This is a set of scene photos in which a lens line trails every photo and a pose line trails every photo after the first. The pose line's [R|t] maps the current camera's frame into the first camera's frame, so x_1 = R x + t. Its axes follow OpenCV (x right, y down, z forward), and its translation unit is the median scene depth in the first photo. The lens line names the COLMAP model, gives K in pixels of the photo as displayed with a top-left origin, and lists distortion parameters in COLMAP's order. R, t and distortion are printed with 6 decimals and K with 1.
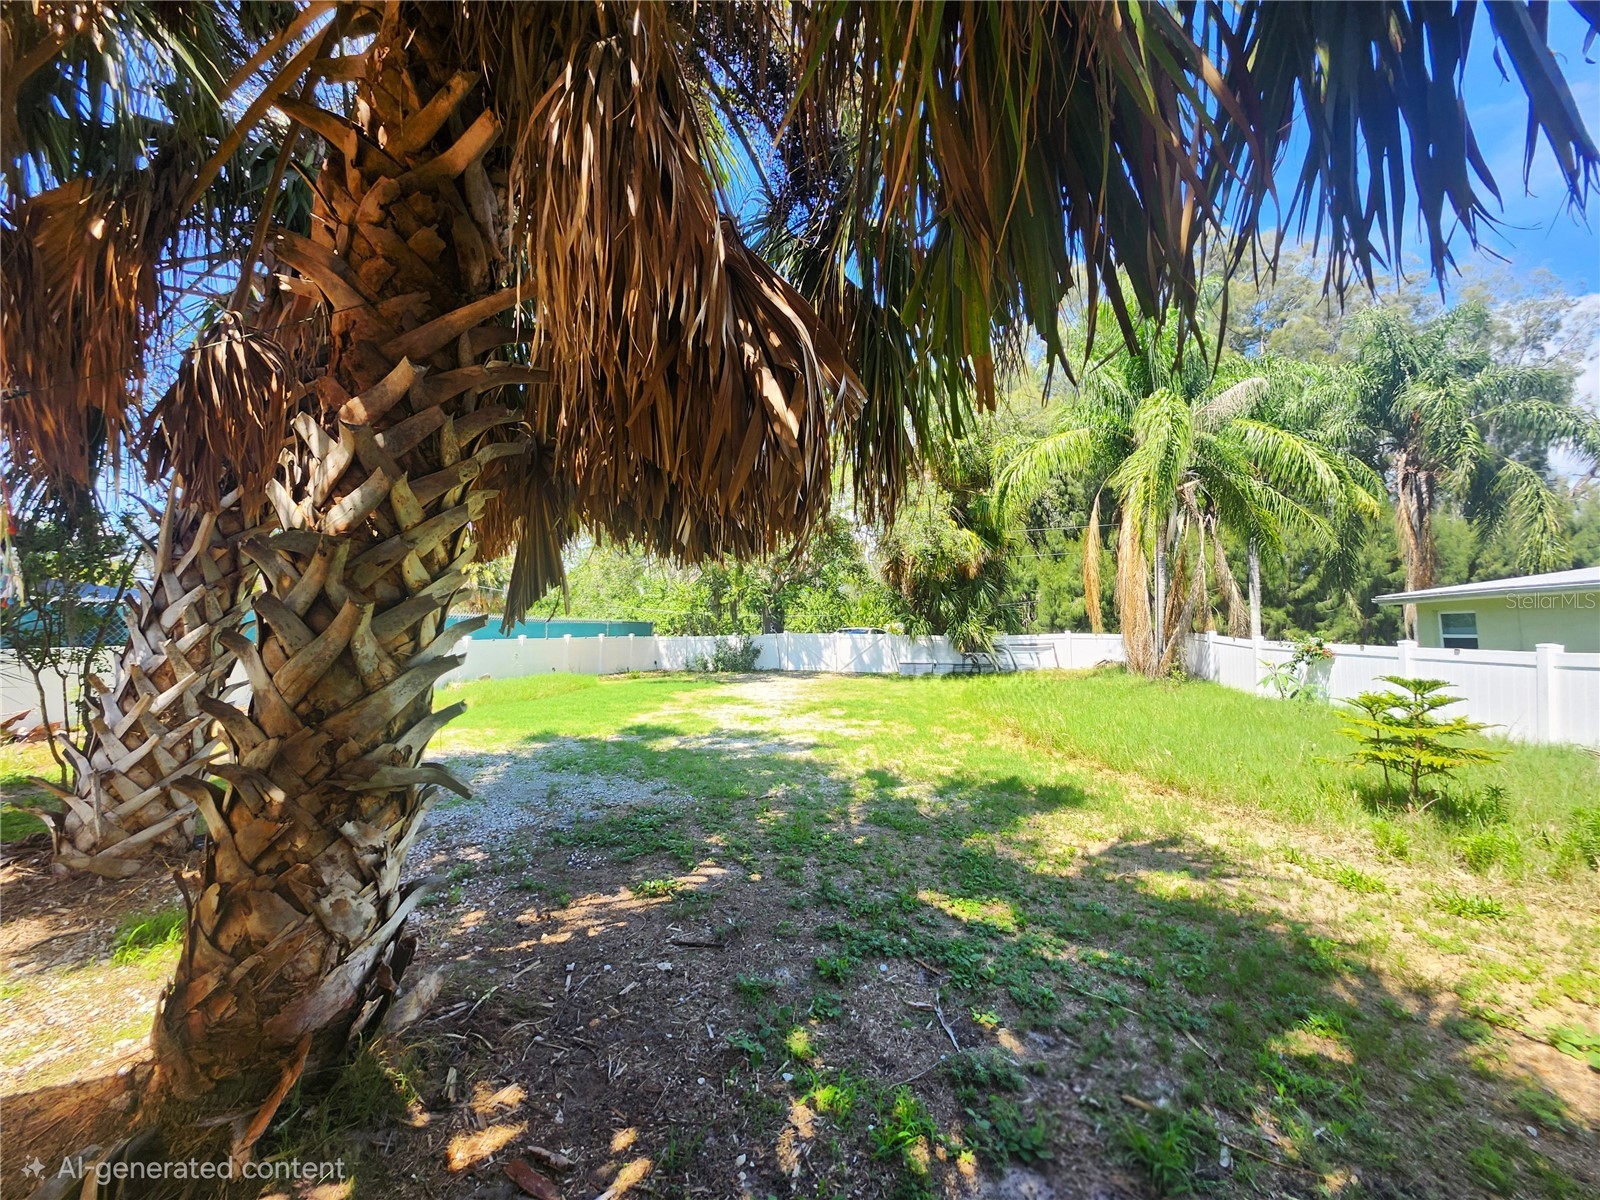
lens RADIAL K [[634.7, 0, 800.0], [0, 634.7, 600.0], [0, 0, 1]] dist [-0.008815, -0.000246]
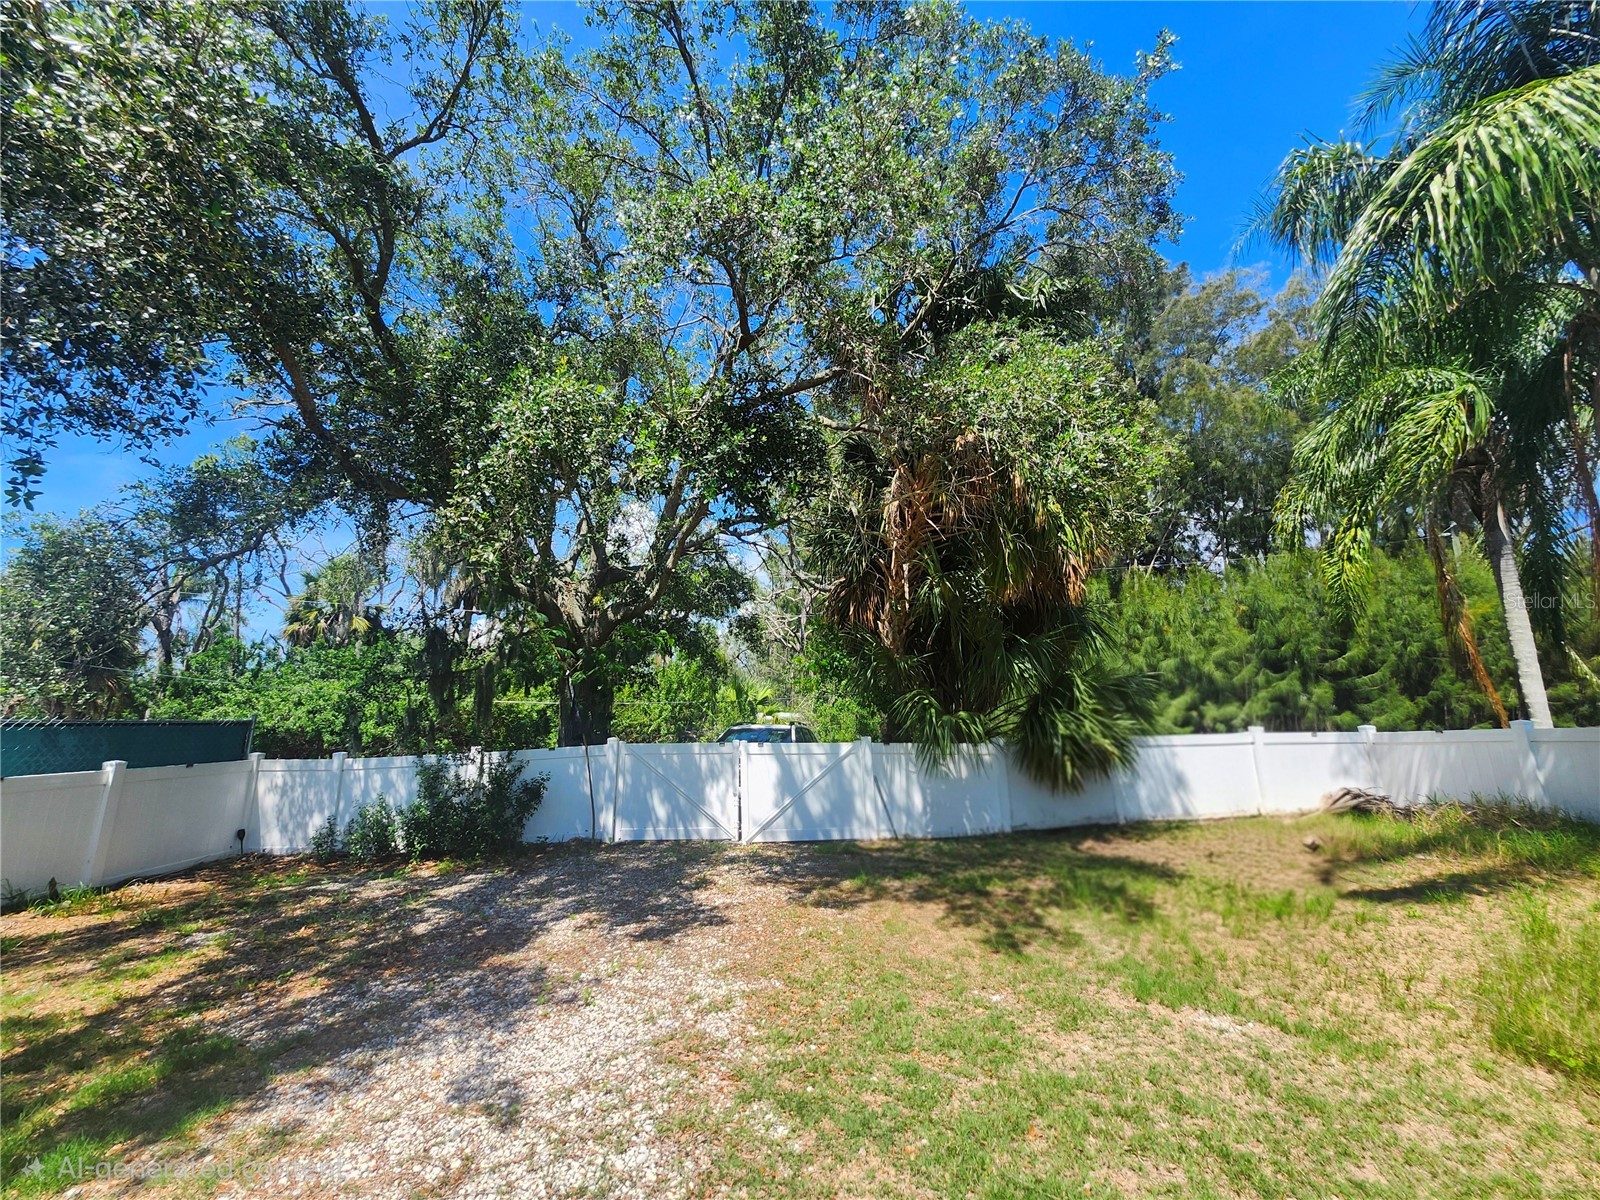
lens RADIAL K [[634.7, 0, 800.0], [0, 634.7, 600.0], [0, 0, 1]] dist [-0.008815, -0.000246]
pose [[0.968316, 0.029185, 0.248017, -0.009040], [0.005194, 0.990579, -0.136843, 0.016203], [-0.249674, 0.133796, 0.959042, 0.561012]]
